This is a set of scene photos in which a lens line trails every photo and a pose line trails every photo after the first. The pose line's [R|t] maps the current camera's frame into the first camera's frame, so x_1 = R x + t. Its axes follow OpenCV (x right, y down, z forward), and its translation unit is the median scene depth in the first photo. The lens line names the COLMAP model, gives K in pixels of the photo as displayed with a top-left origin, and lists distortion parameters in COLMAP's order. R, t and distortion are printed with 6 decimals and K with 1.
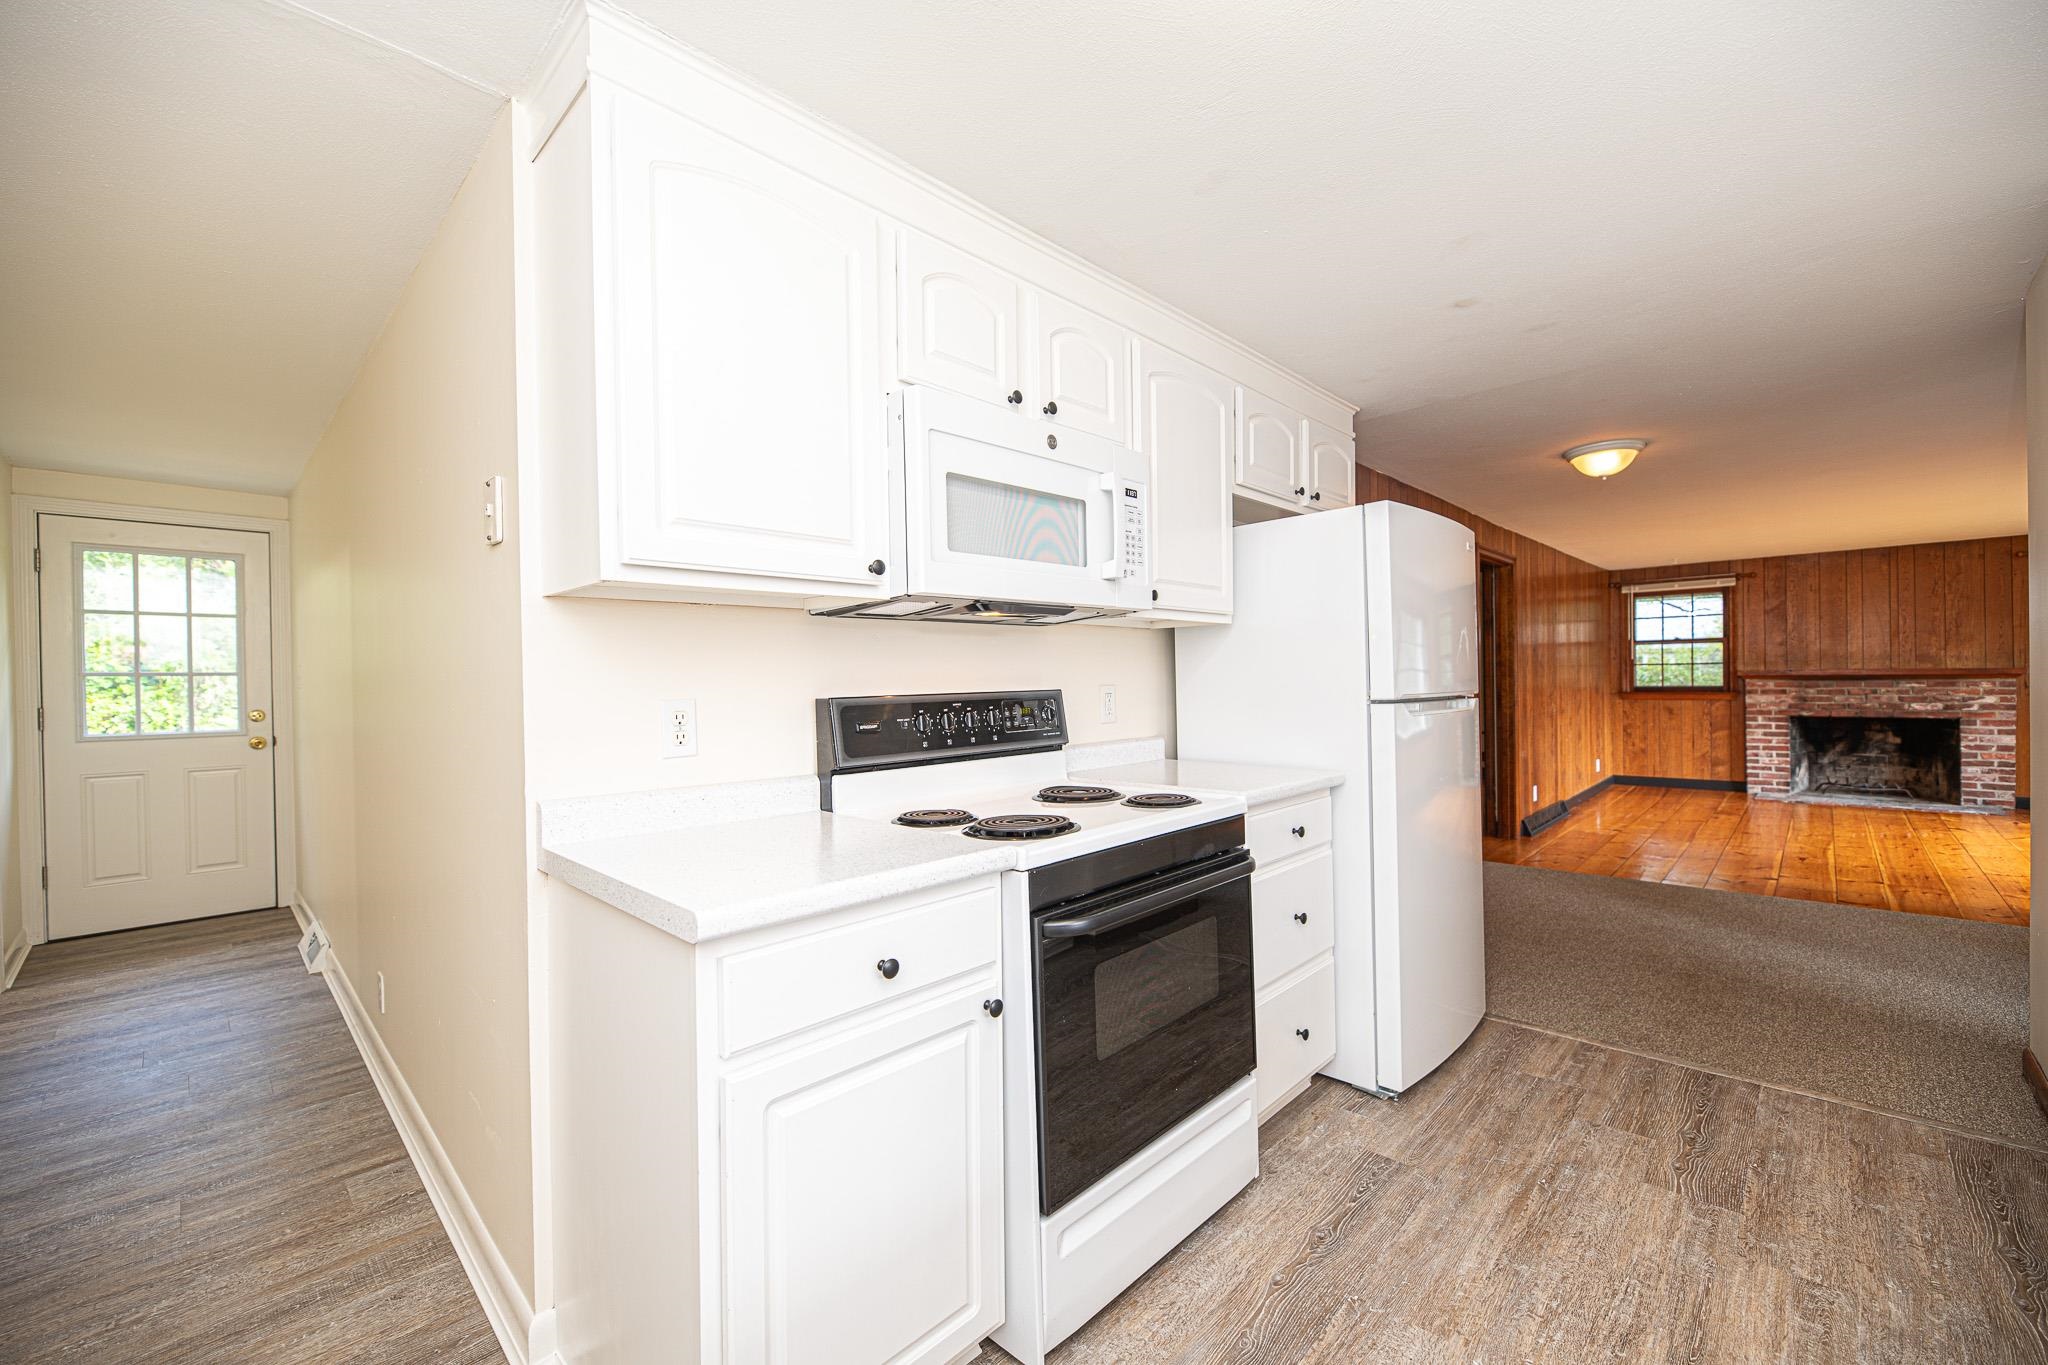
lens RADIAL K [[822.5, 0, 1030.7], [0, 822.5, 687.6], [0, 0, 1]] dist [0.003270, -0.004154]
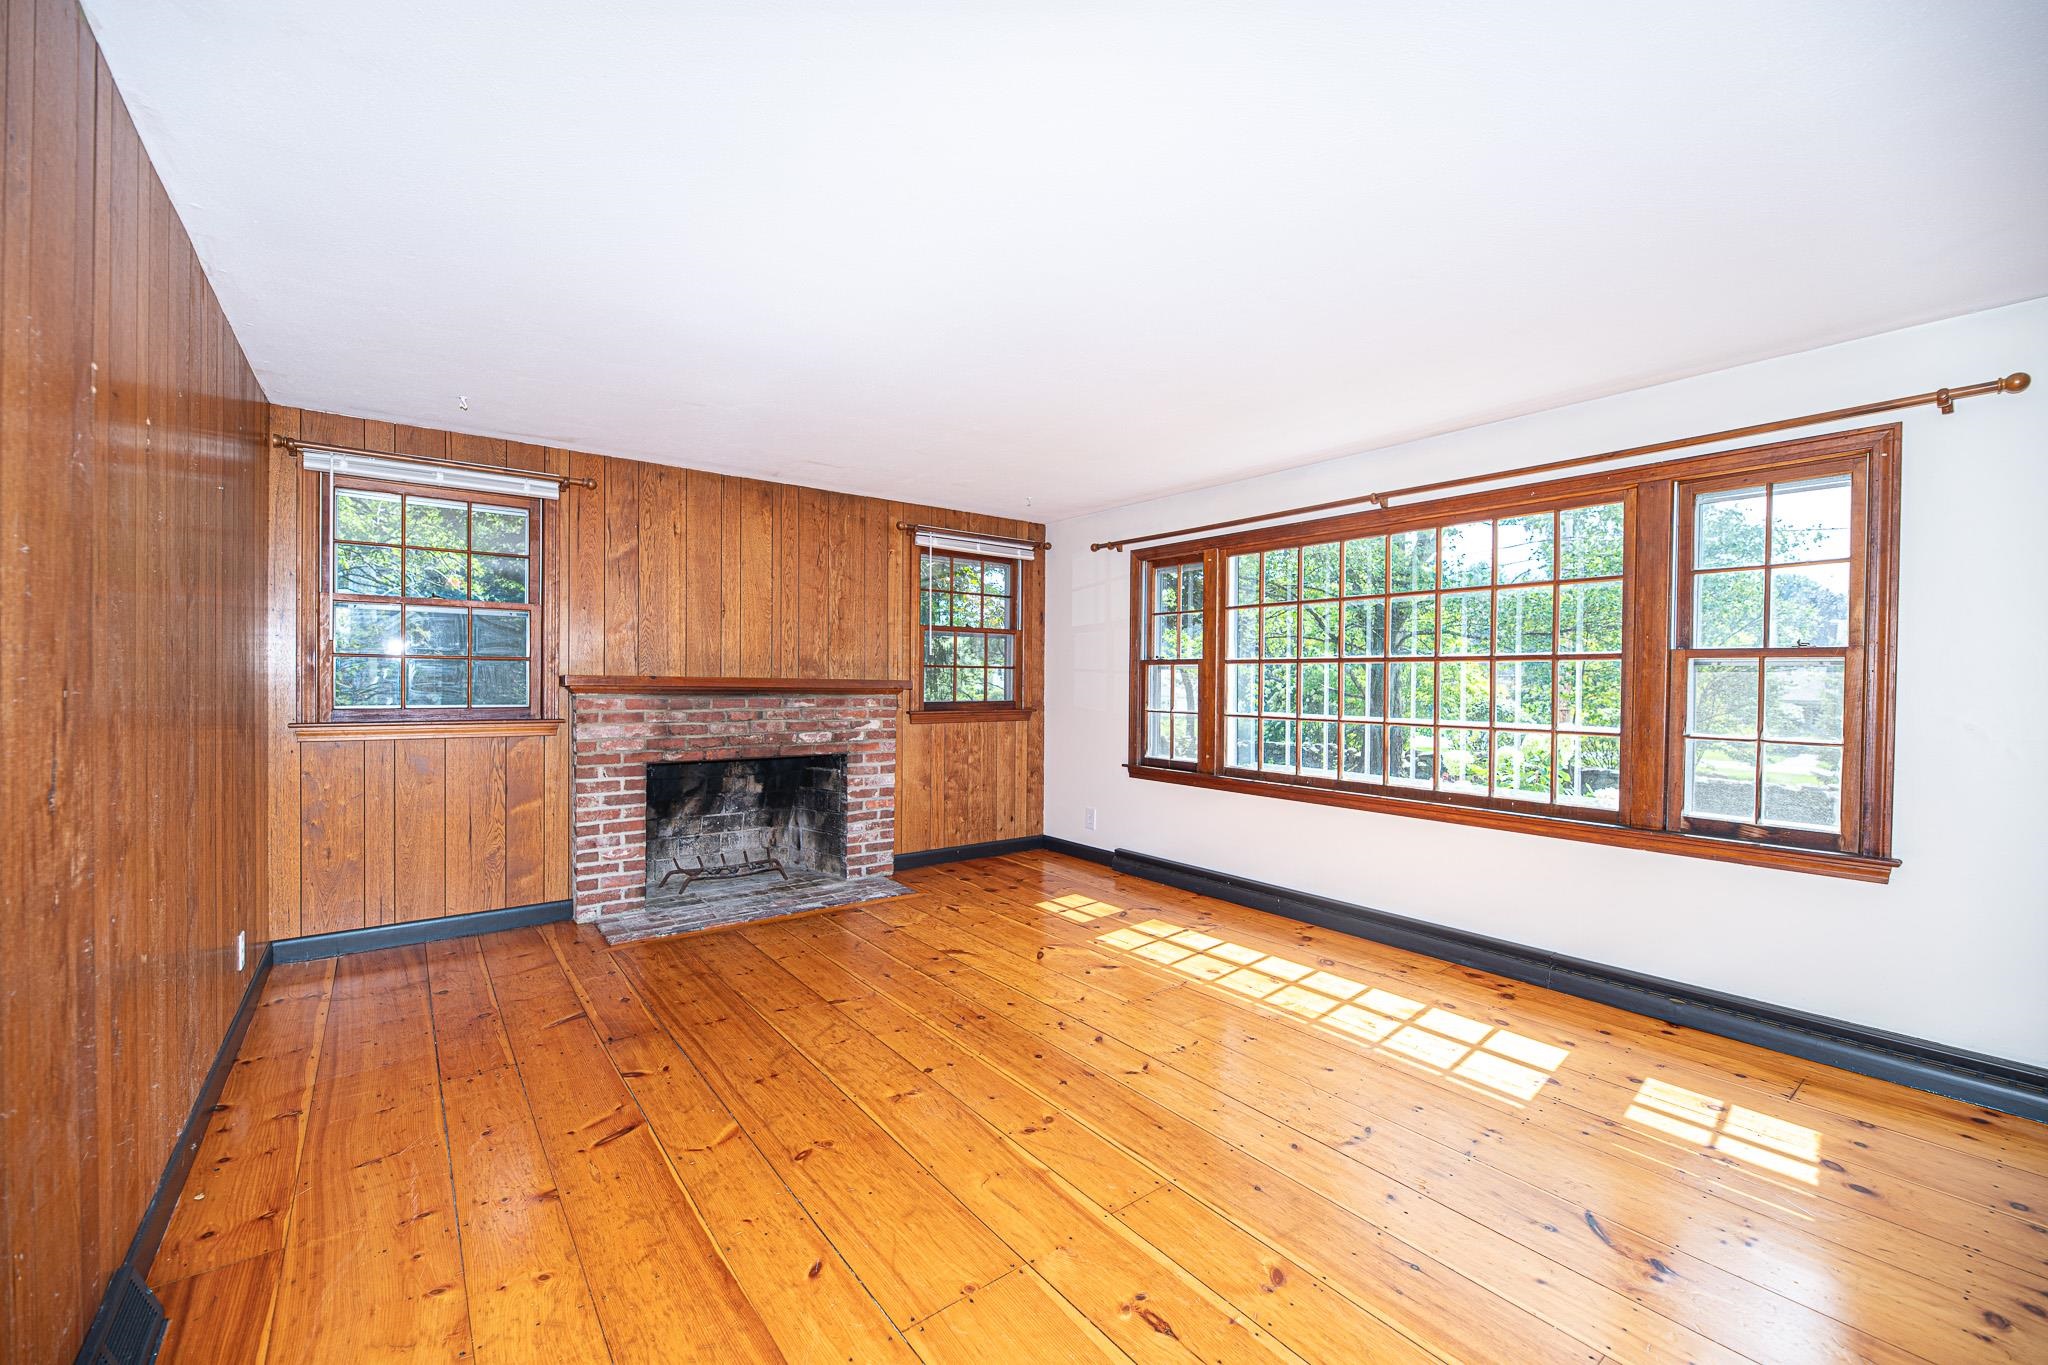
lens RADIAL K [[822.5, 0, 1030.7], [0, 822.5, 687.6], [0, 0, 1]] dist [0.003270, -0.004154]
pose [[0.144797, 0.008162, 0.989428, 0.488643], [-0.002128, 0.999966, -0.007938, -0.011753], [-0.989459, -0.000956, 0.144809, 0.765720]]
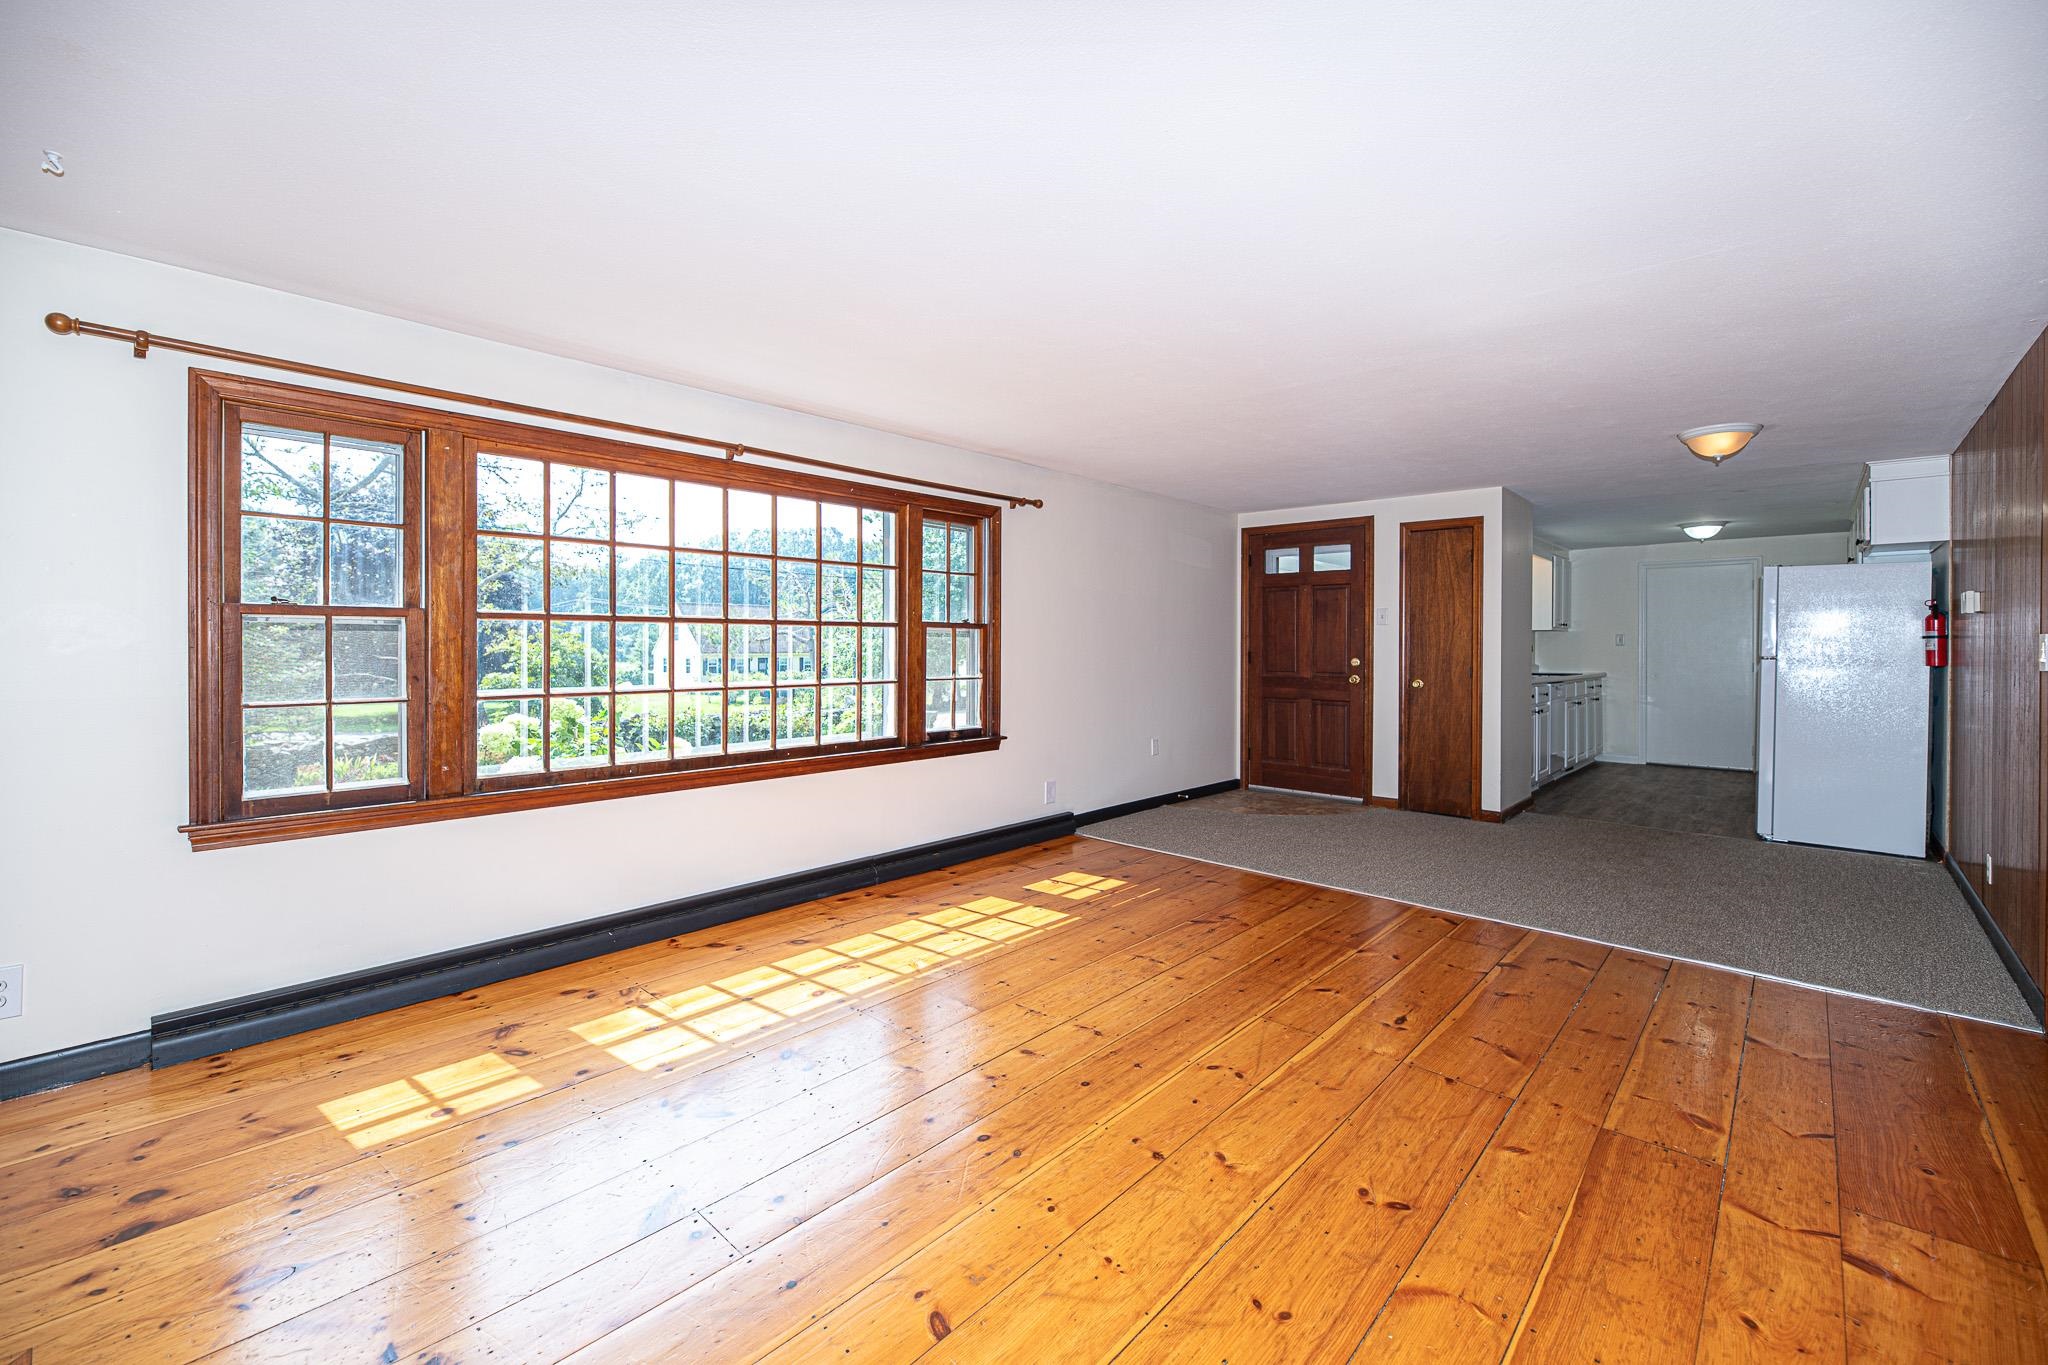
lens RADIAL K [[822.5, 0, 1030.7], [0, 822.5, 687.6], [0, 0, 1]] dist [0.003270, -0.004154]
pose [[-0.999854, 0.010859, -0.013218, 0.888465], [0.009981, 0.997852, 0.064740, -0.026299], [0.013893, 0.064599, -0.997815, 1.135126]]
